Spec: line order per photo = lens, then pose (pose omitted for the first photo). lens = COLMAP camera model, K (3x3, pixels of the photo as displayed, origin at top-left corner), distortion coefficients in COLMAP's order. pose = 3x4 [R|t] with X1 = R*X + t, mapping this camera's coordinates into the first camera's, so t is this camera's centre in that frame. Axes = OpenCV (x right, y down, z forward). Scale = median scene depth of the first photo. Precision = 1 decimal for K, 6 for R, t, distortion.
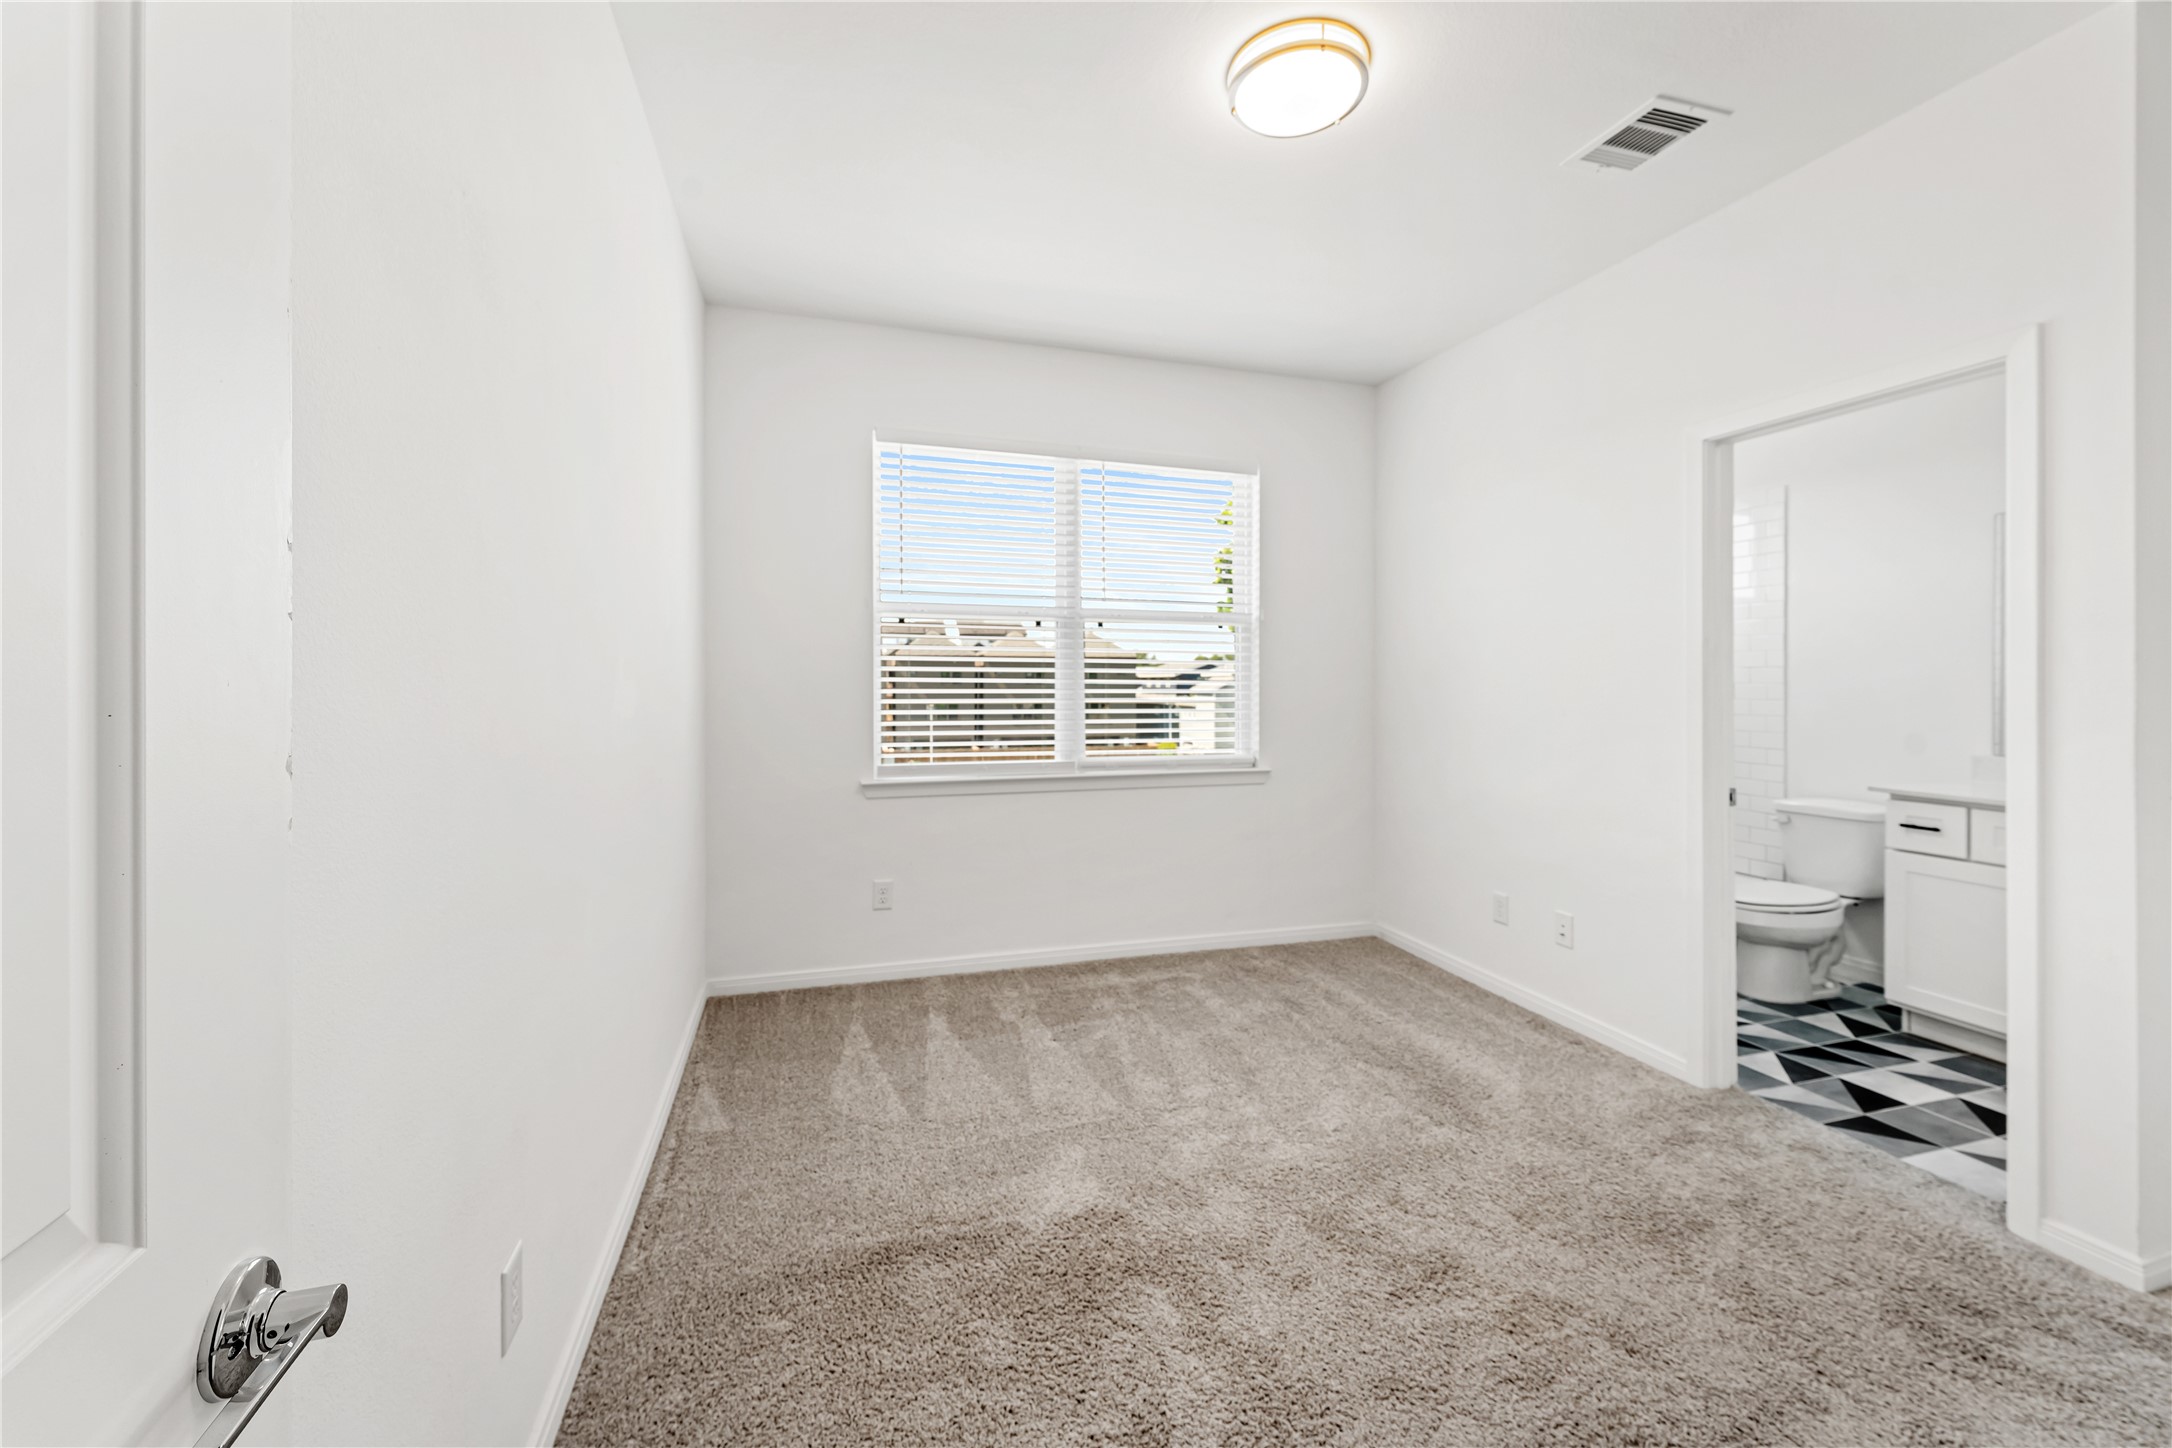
lens RADIAL K [[893.0, 0, 1081.5], [0, 893.0, 680.6], [0, 0, 1]] dist [-0.000853, -0.000019]
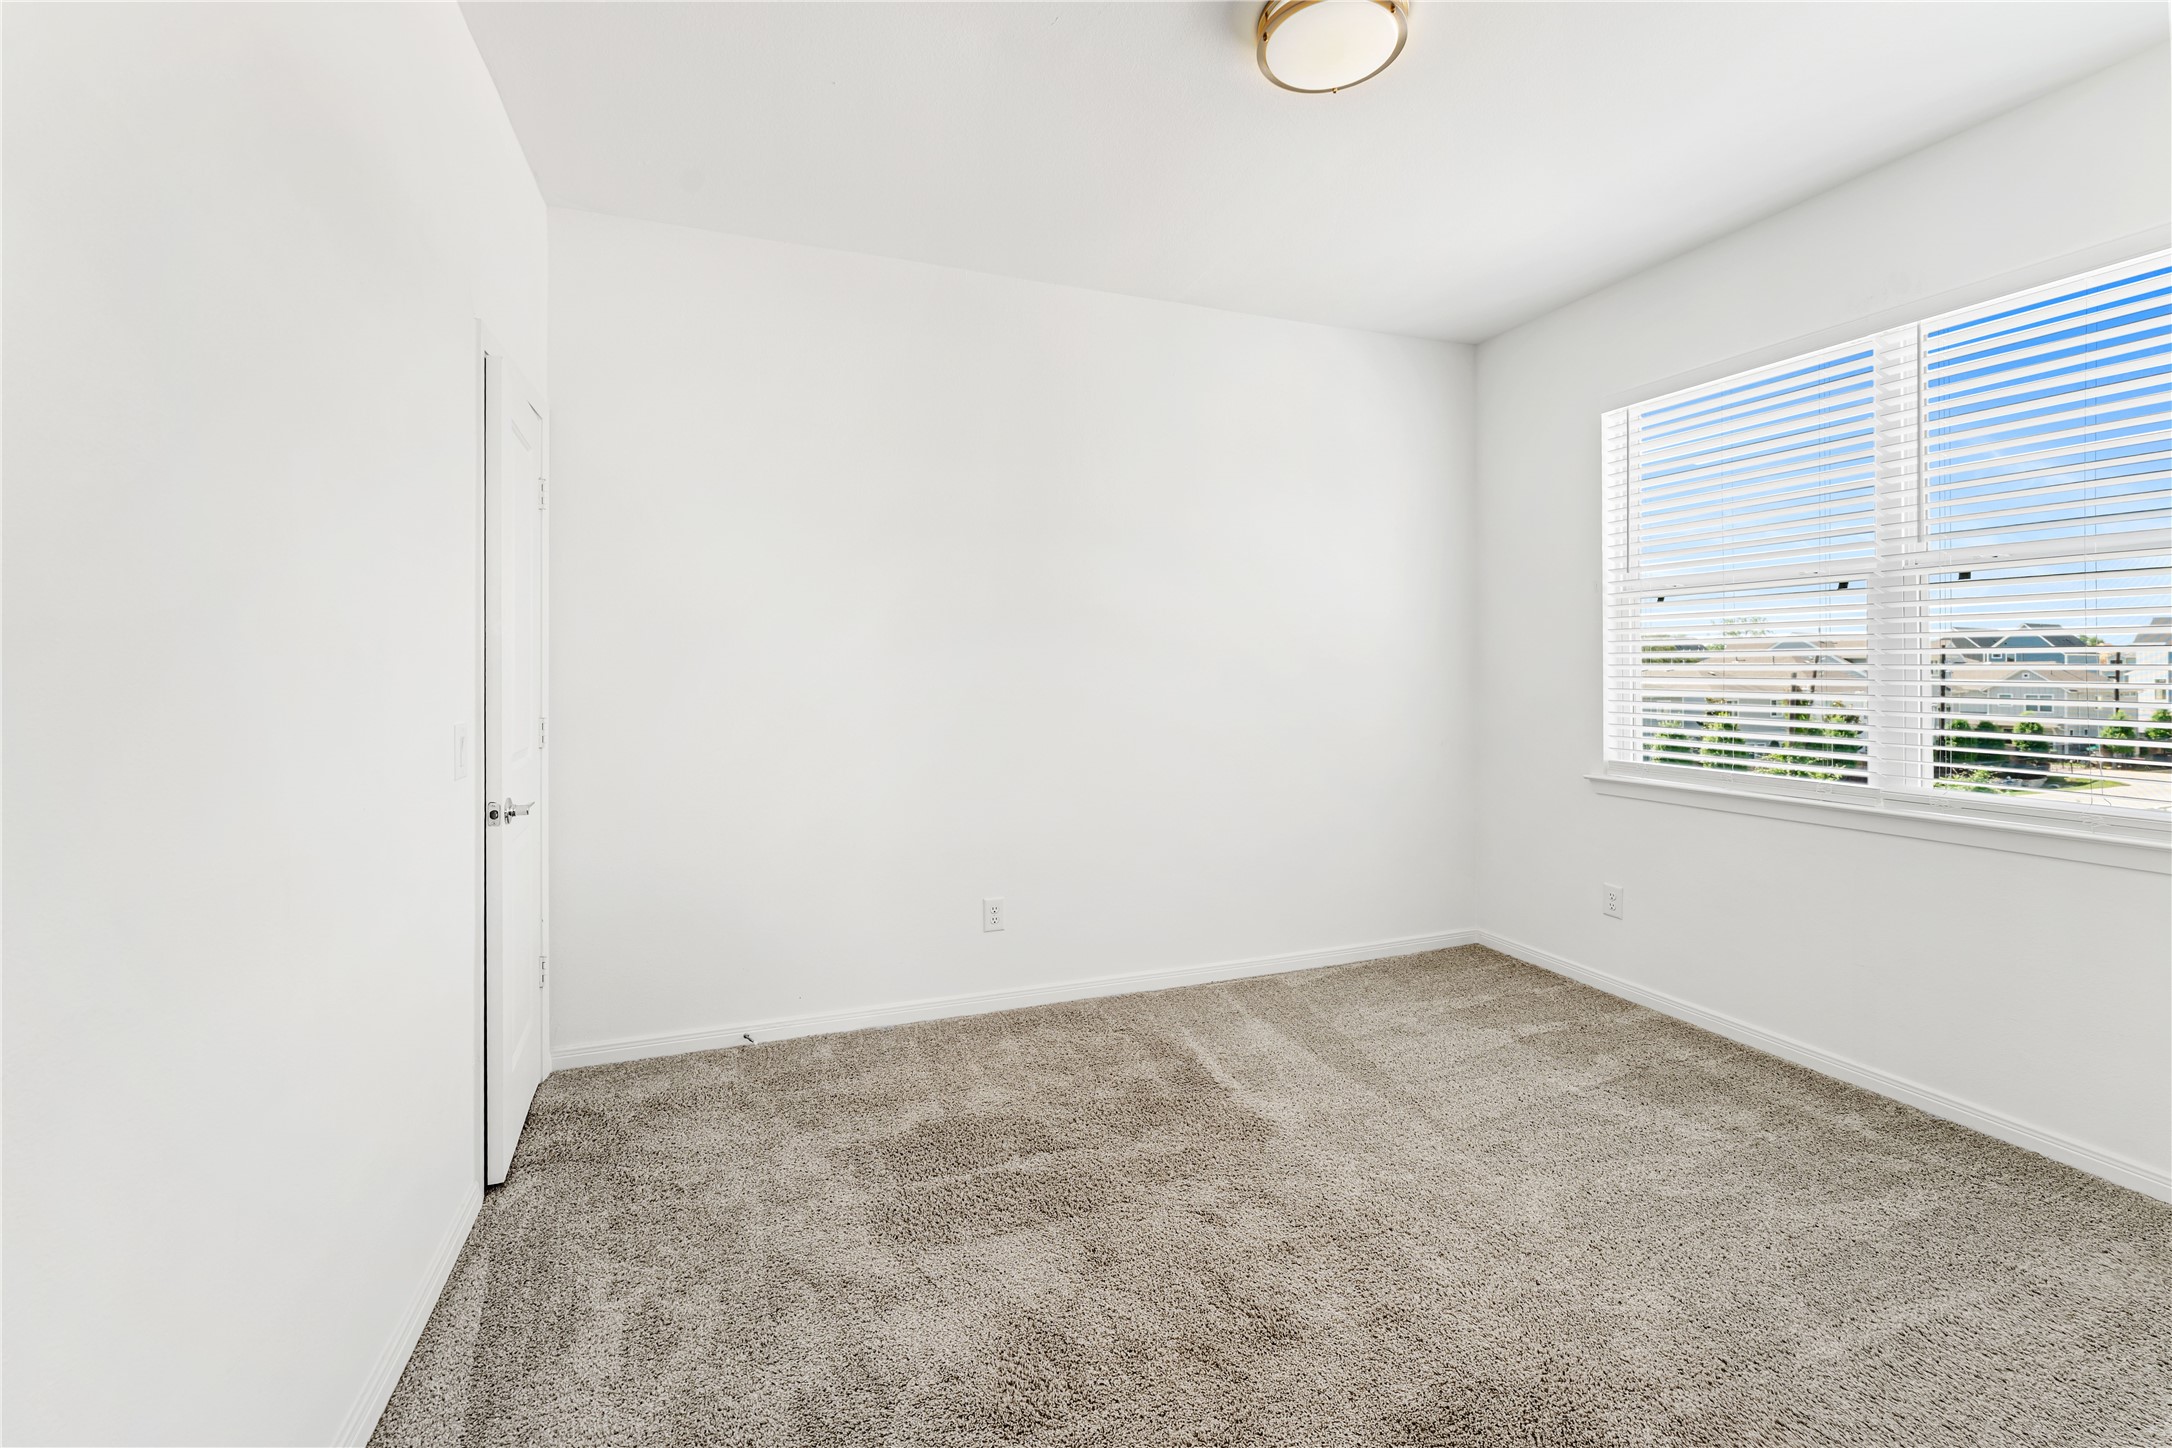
lens RADIAL K [[893.0, 0, 1081.5], [0, 893.0, 680.6], [0, 0, 1]] dist [-0.000853, -0.000019]
pose [[0.048979, 0.004852, -0.998788, 0.682844], [-0.000473, 0.999988, 0.004835, 0.006347], [0.998800, 0.000236, 0.048981, 0.406721]]
